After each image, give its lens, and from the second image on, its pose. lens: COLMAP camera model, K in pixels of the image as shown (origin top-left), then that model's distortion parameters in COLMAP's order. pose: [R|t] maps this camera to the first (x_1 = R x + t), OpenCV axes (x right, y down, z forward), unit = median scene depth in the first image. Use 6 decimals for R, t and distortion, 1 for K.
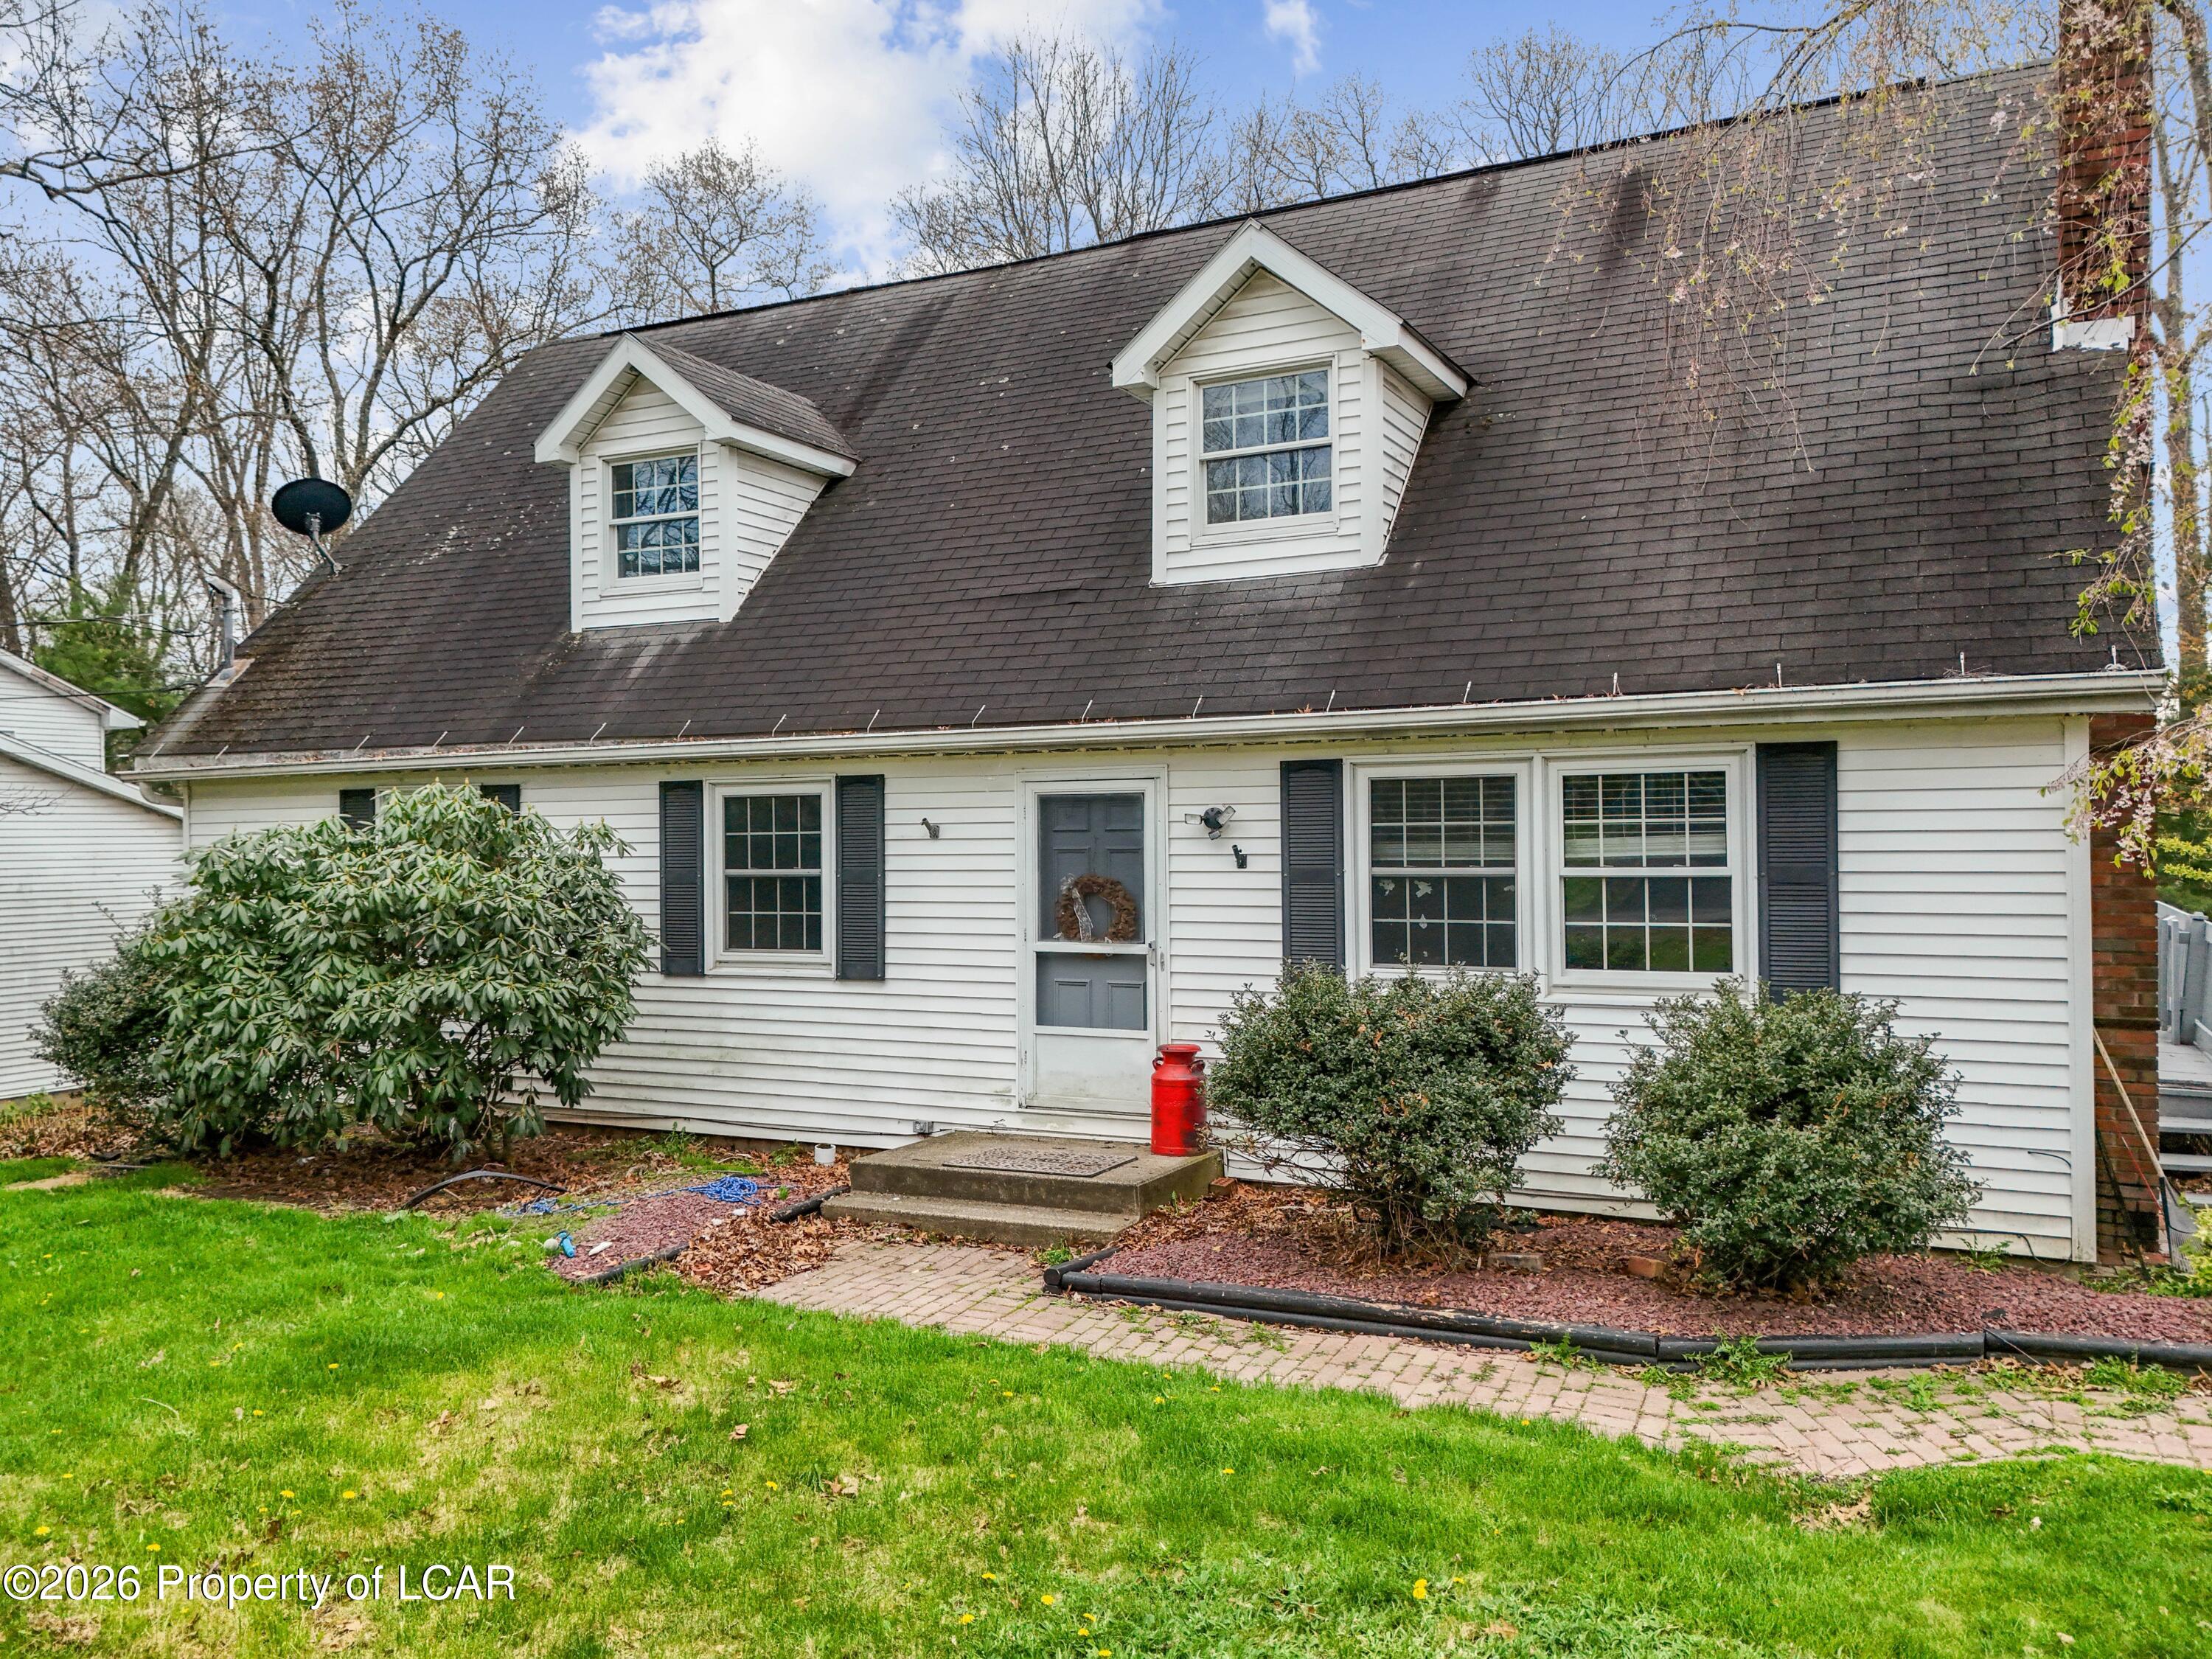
lens RADIAL K [[1680.8, 0, 1106.0], [0, 1680.8, 829.5], [0, 0, 1]] dist [0.070147, -0.087972]
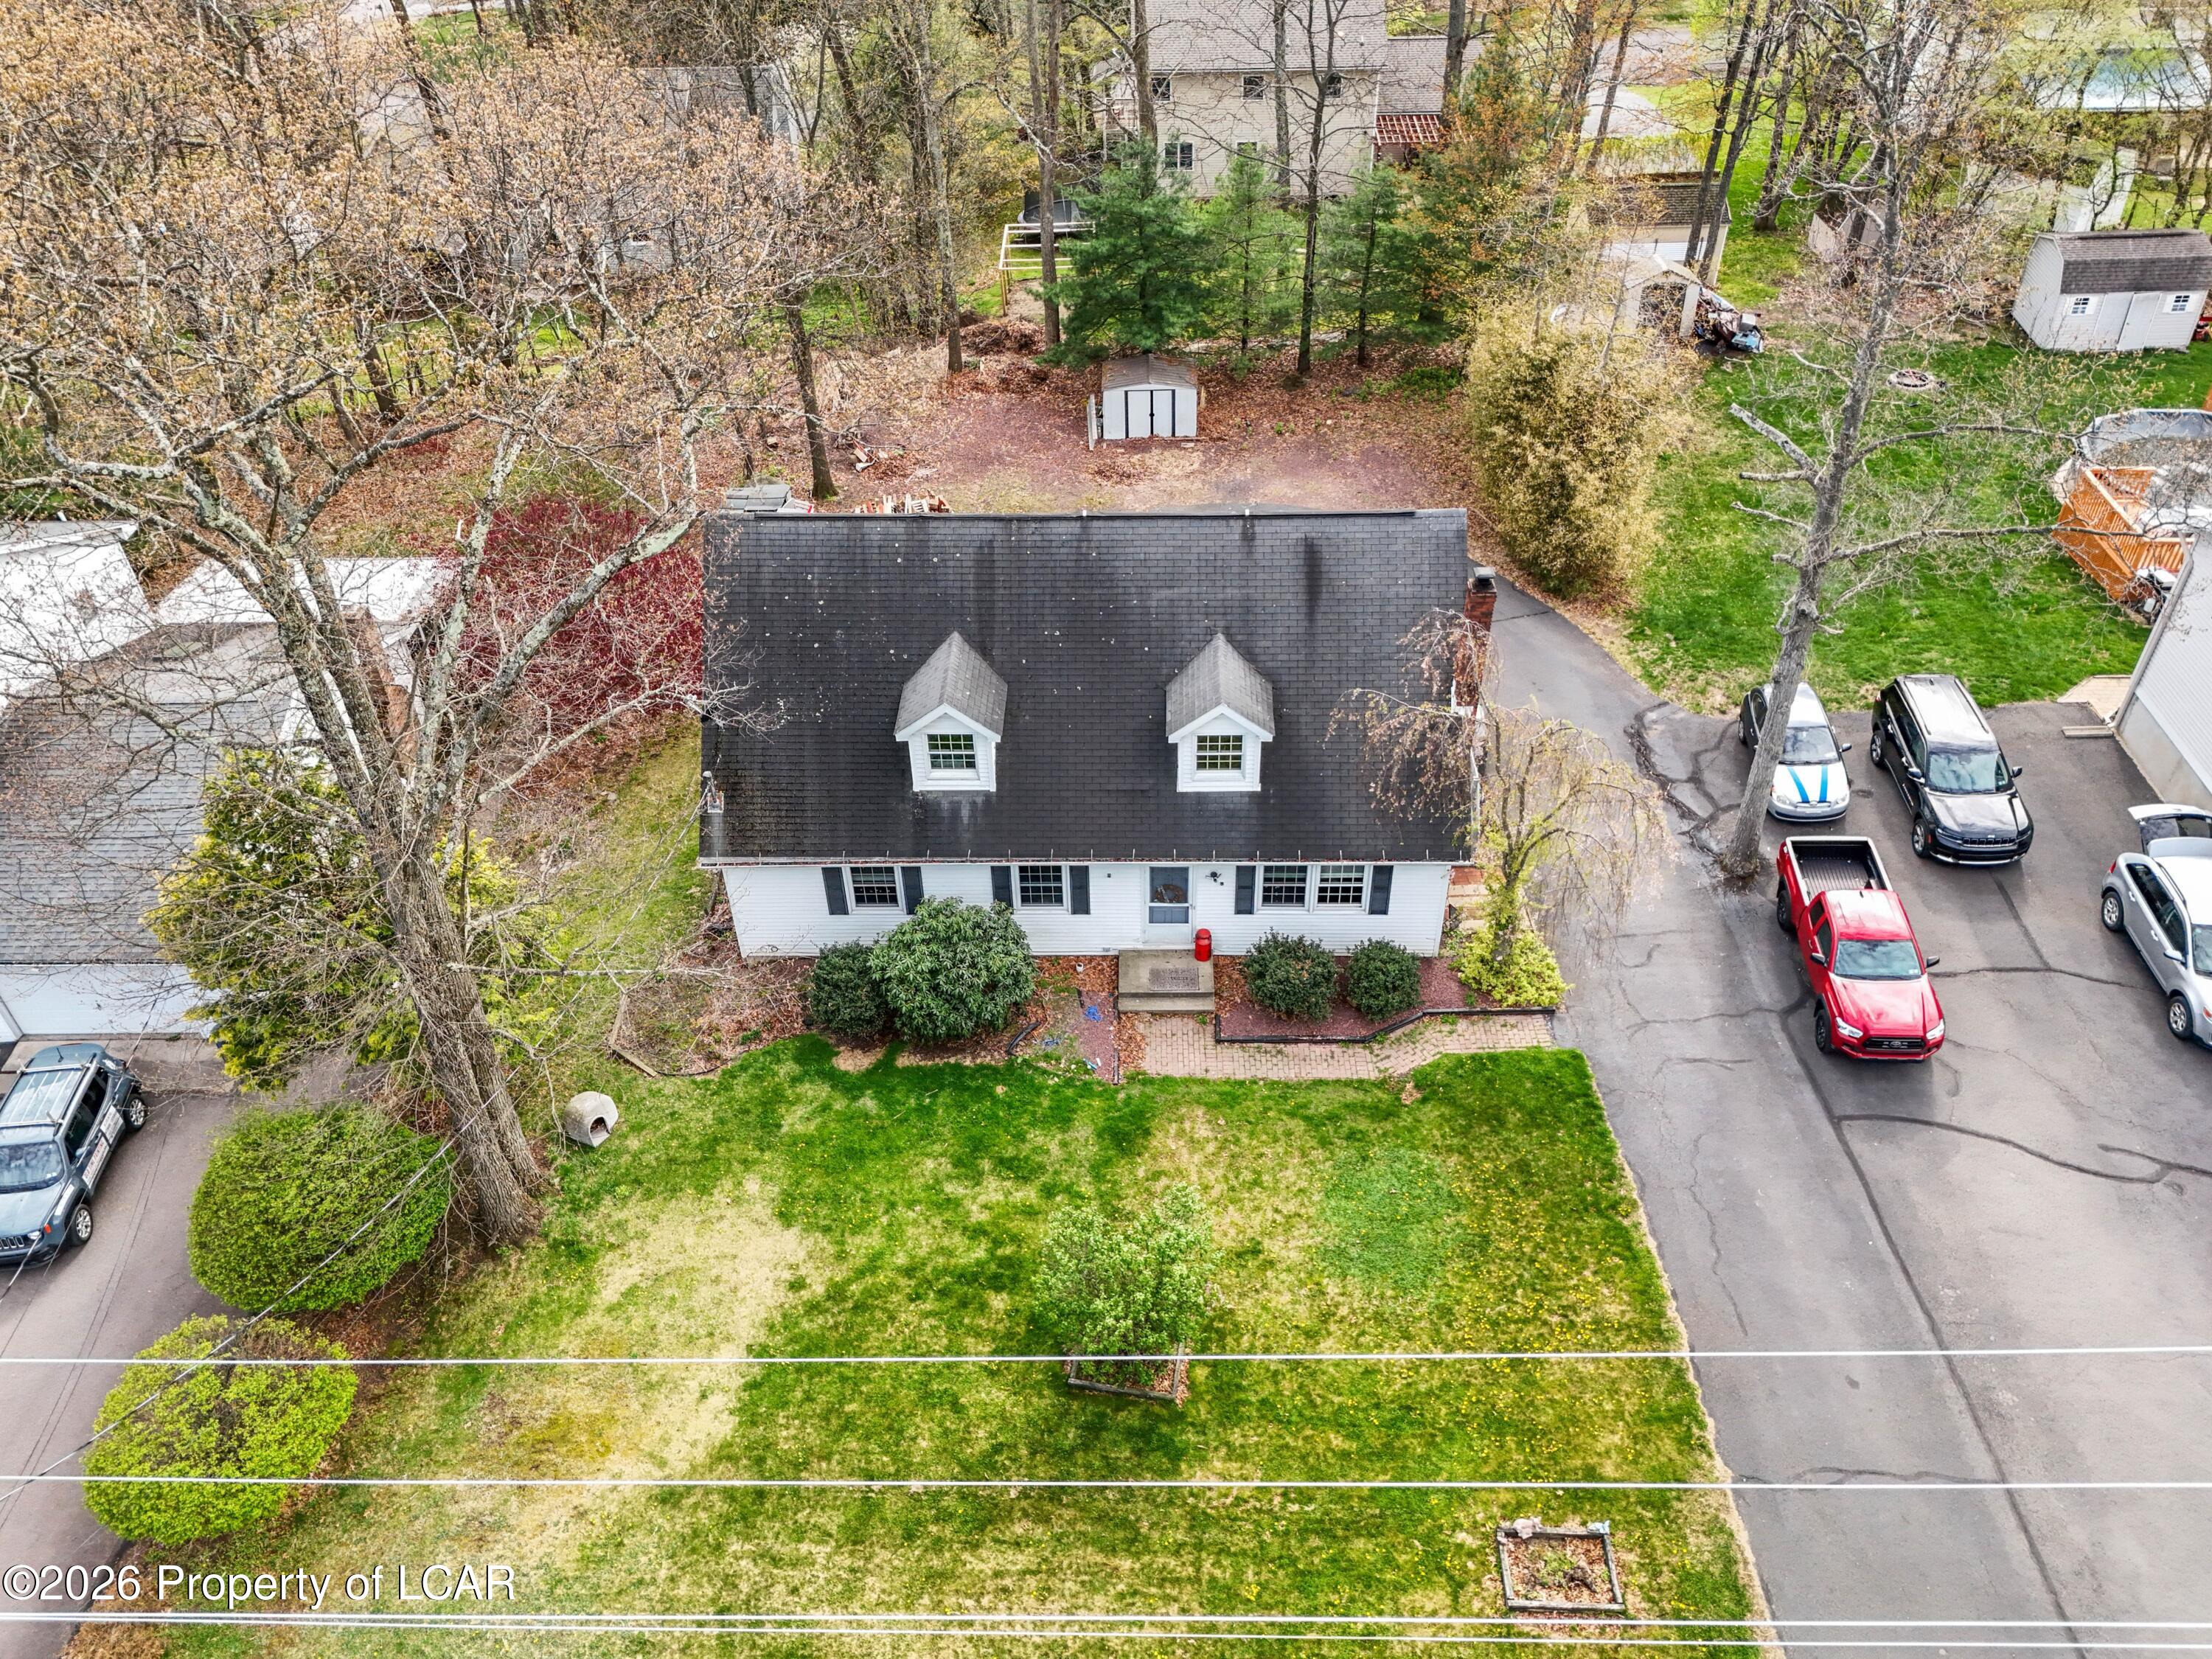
lens RADIAL K [[1680.8, 0, 1106.0], [0, 1680.8, 829.5], [0, 0, 1]] dist [0.070147, -0.087972]
pose [[0.903937, -0.280142, 0.323139, -1.065463], [0.004051, 0.761162, 0.648549, -2.024616], [-0.427647, -0.584938, 0.689177, -1.000904]]
